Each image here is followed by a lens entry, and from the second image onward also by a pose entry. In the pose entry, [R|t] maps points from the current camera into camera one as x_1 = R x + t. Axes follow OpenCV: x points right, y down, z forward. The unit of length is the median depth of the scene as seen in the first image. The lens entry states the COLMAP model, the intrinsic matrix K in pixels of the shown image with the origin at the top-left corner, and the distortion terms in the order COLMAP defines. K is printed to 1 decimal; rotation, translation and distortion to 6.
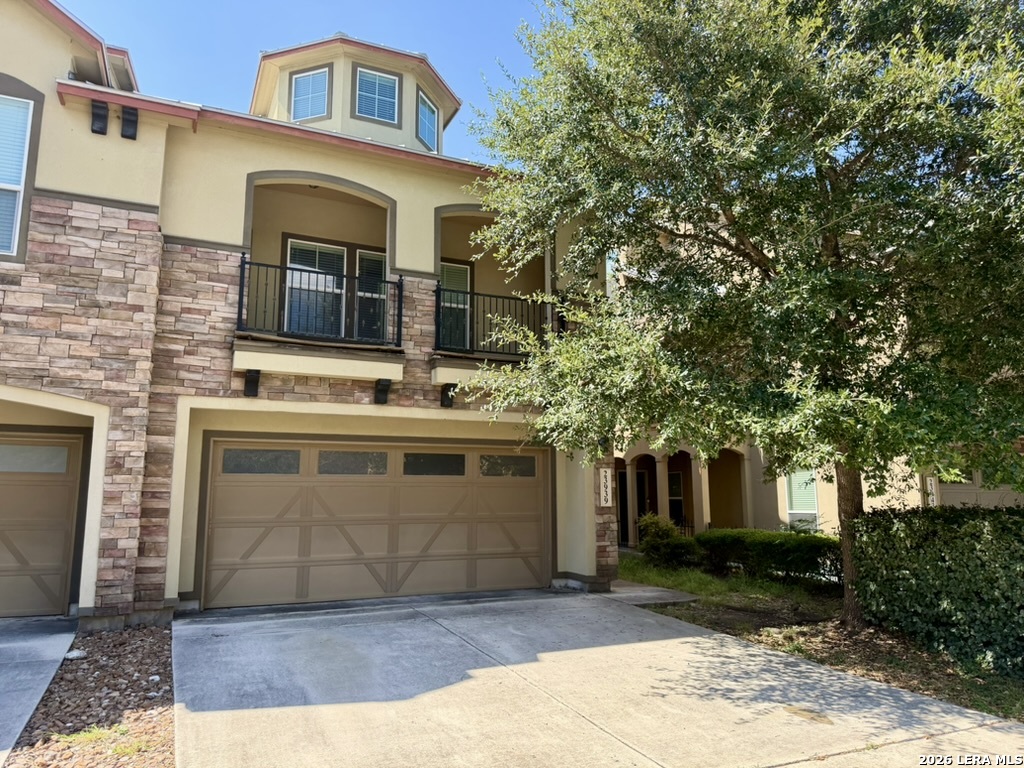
lens RADIAL K [[710.5, 0, 512.0], [0, 710.5, 384.0], [0, 0, 1]] dist [0.072989, -0.124910]
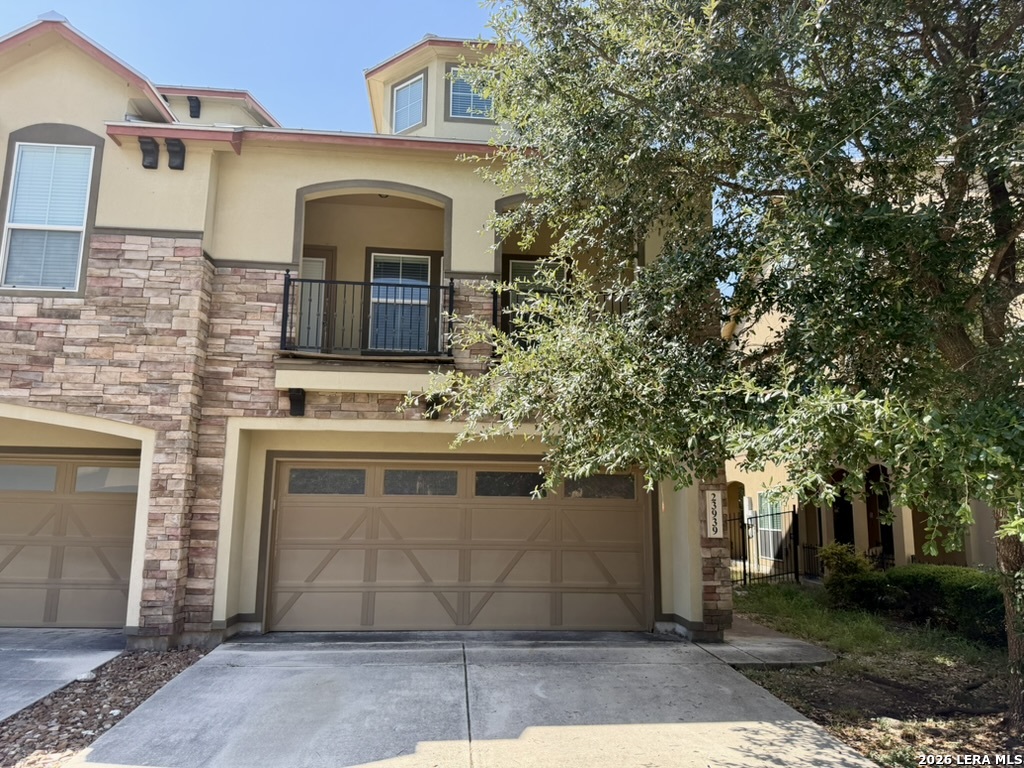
lens RADIAL K [[710.5, 0, 512.0], [0, 710.5, 384.0], [0, 0, 1]] dist [0.072989, -0.124910]
pose [[0.940779, -0.041800, -0.336433, 0.244153], [0.037991, 0.999118, -0.017900, 0.002649], [0.336884, 0.004058, 0.941537, 0.185268]]
